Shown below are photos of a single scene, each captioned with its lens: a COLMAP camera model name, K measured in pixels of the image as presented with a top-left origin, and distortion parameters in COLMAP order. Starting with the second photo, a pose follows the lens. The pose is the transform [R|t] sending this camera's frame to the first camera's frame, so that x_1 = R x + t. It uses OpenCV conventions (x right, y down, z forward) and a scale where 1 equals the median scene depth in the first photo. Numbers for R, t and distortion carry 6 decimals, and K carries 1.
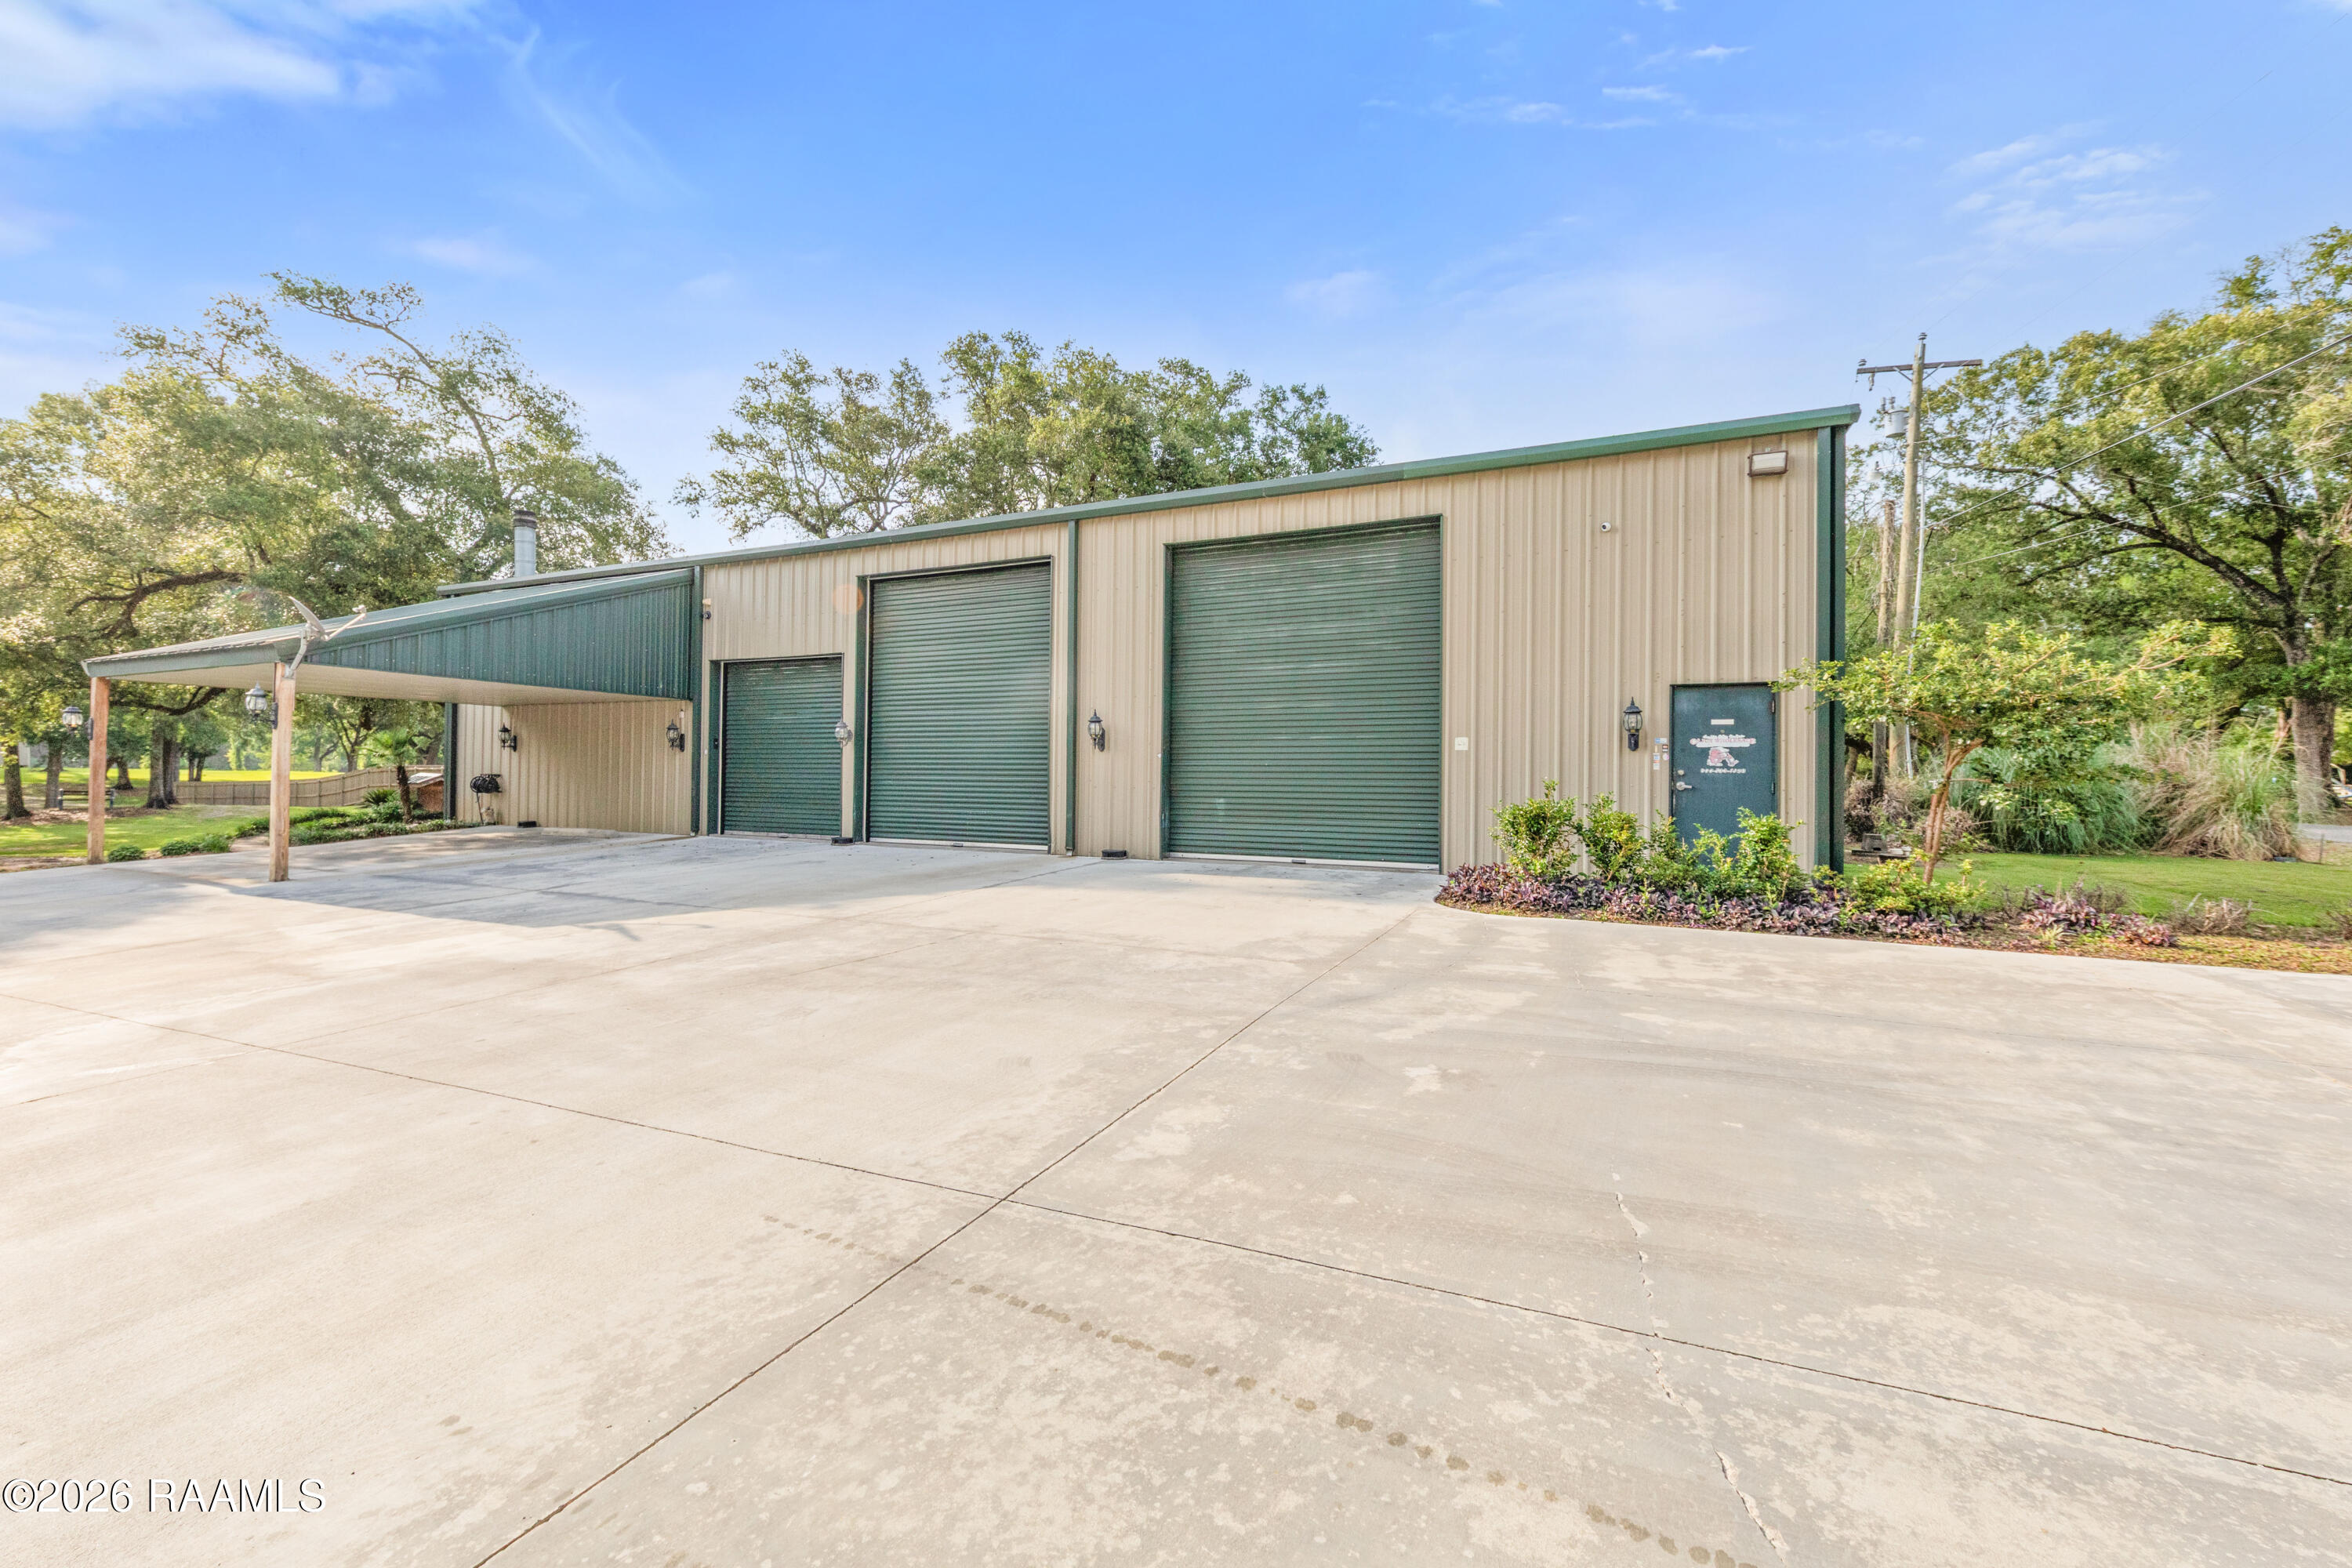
lens RADIAL K [[1023.5, 0, 1176.0], [0, 1023.5, 784.0], [0, 0, 1]] dist [-0.010155, -0.000209]
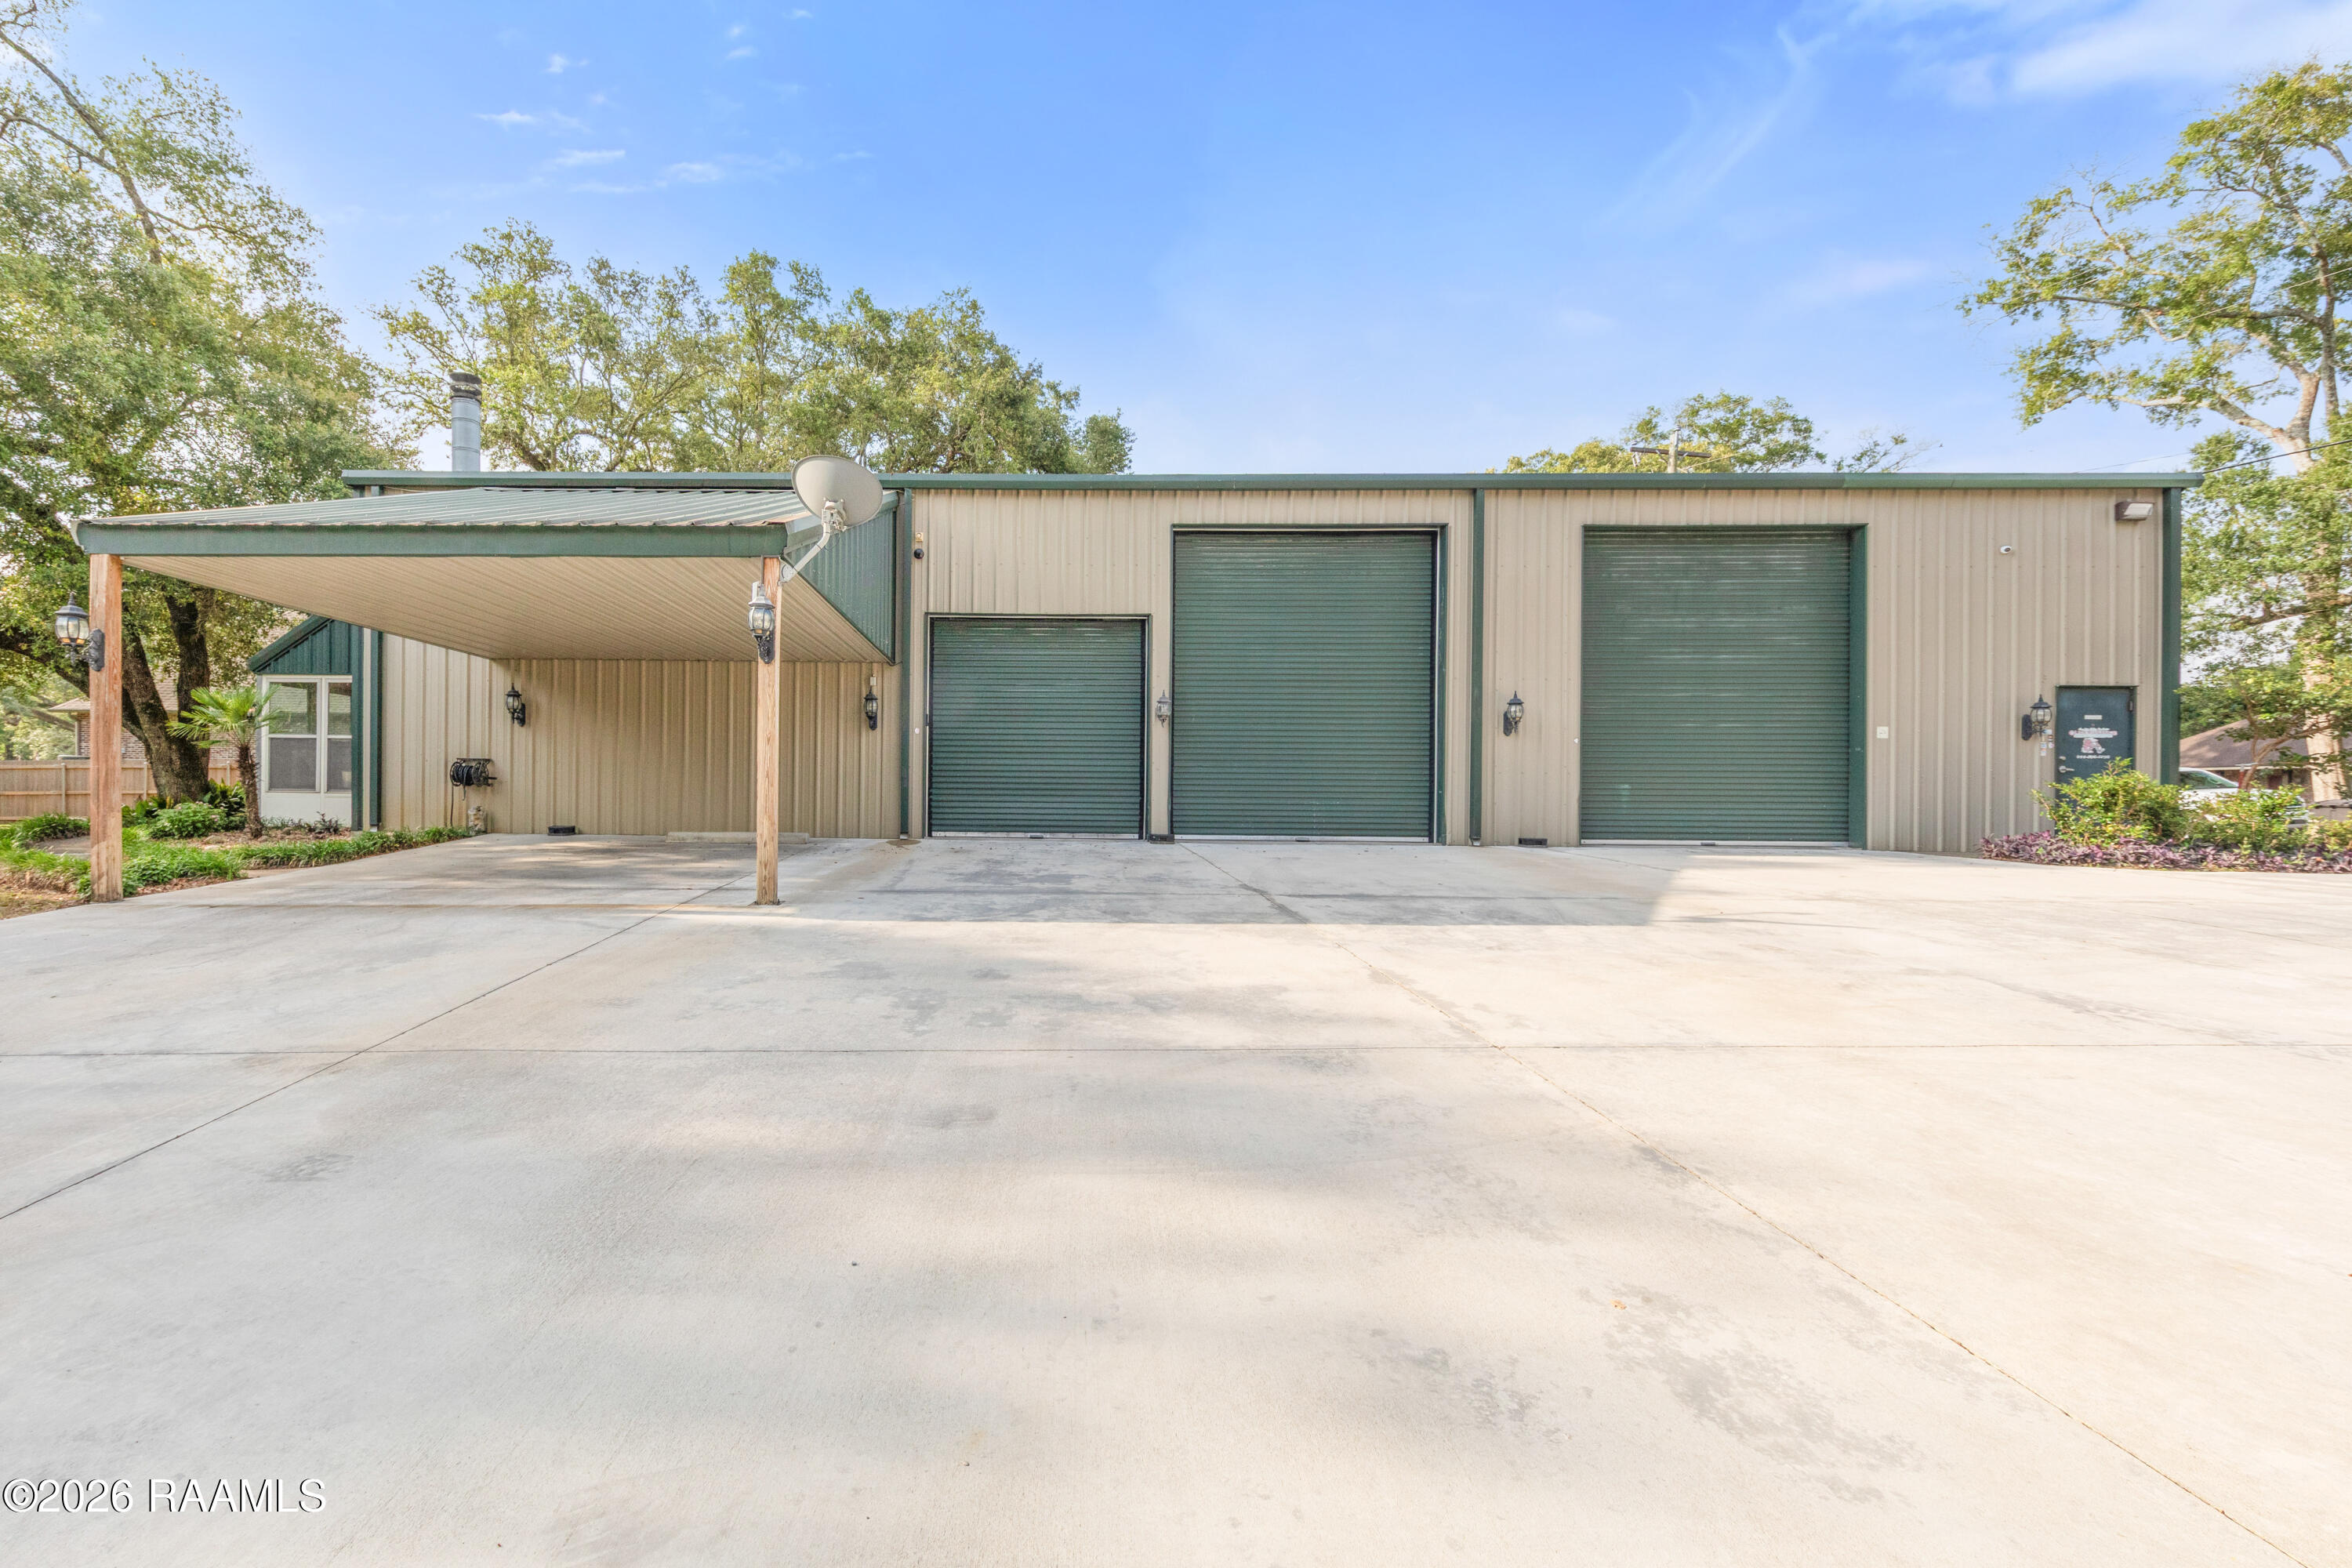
lens RADIAL K [[1016.5, 0, 1176.0], [0, 1016.5, 784.0], [0, 0, 1]] dist [0.000703, -0.000418]
pose [[0.906122, 0.000038, 0.423016, -0.796108], [0.003034, 0.999974, -0.006590, 0.019727], [-0.423005, 0.007255, 0.906098, 0.288180]]
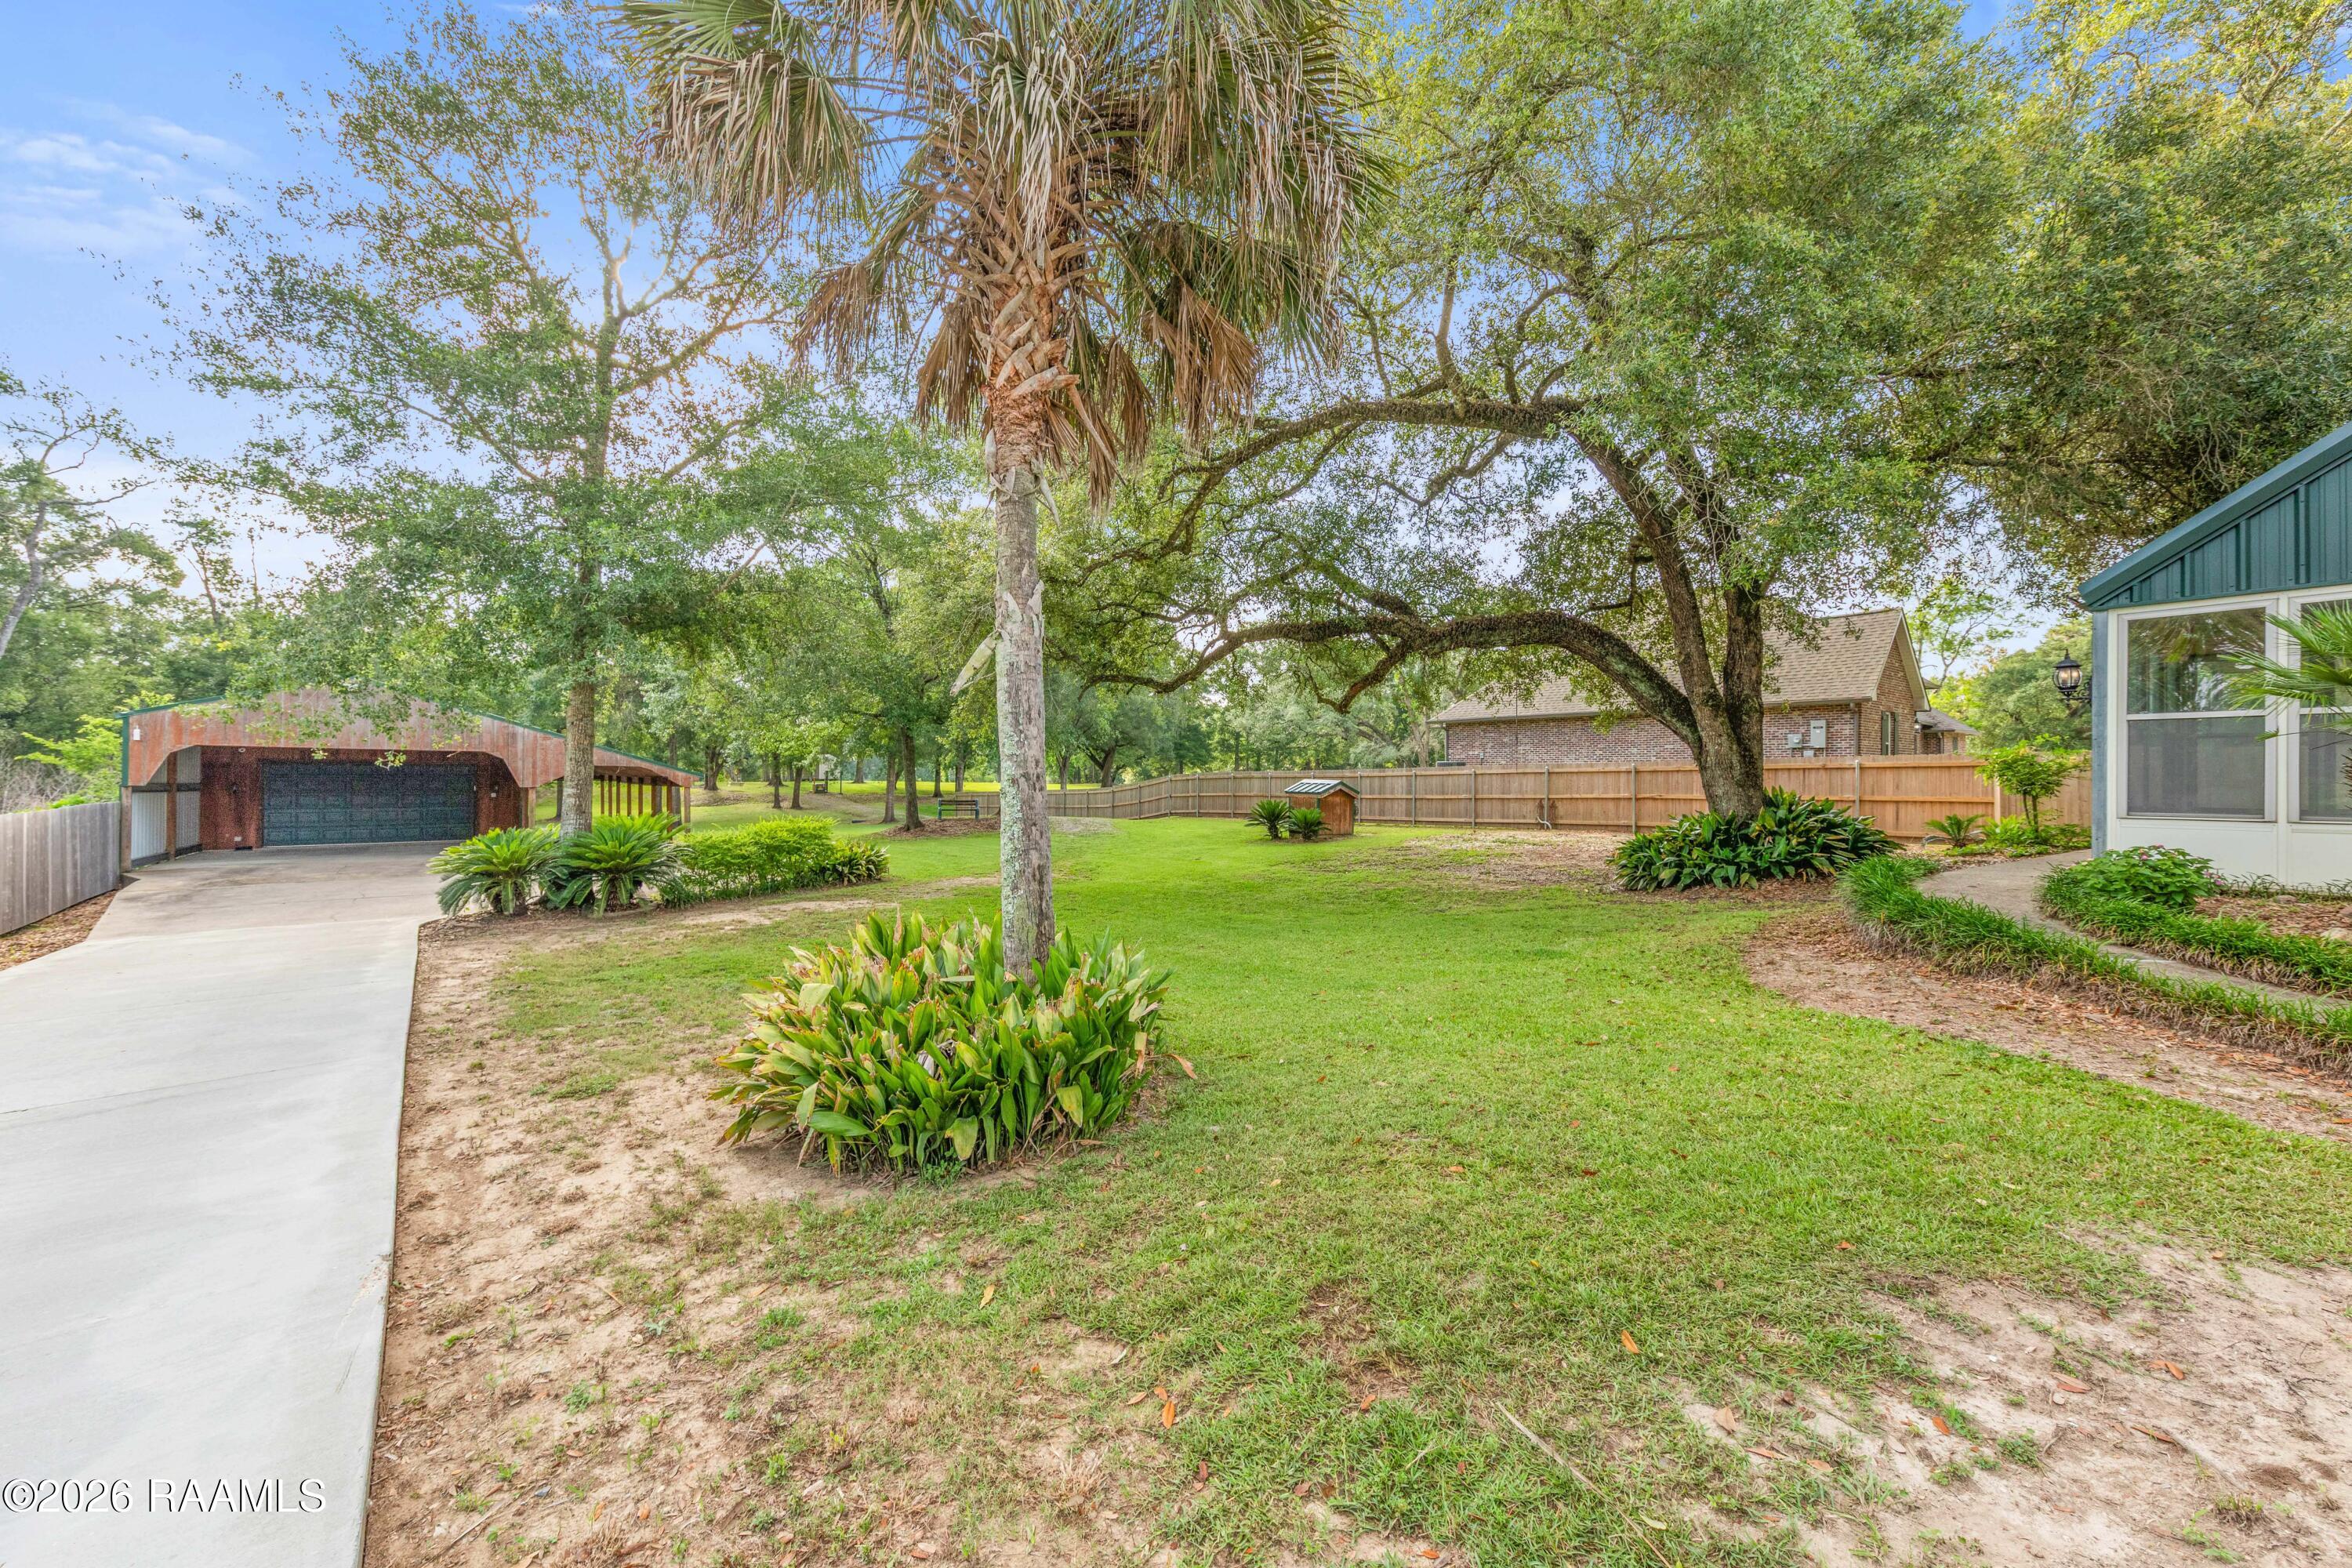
lens RADIAL K [[917.6, 0, 1168.2], [0, 917.6, 775.0], [0, 0, 1]] dist [0.003078, -0.000021]
pose [[0.877357, -0.012923, -0.479665, -1.507307], [0.007703, 0.999888, -0.012848, -0.006605], [0.479777, 0.007577, 0.877358, 0.975466]]
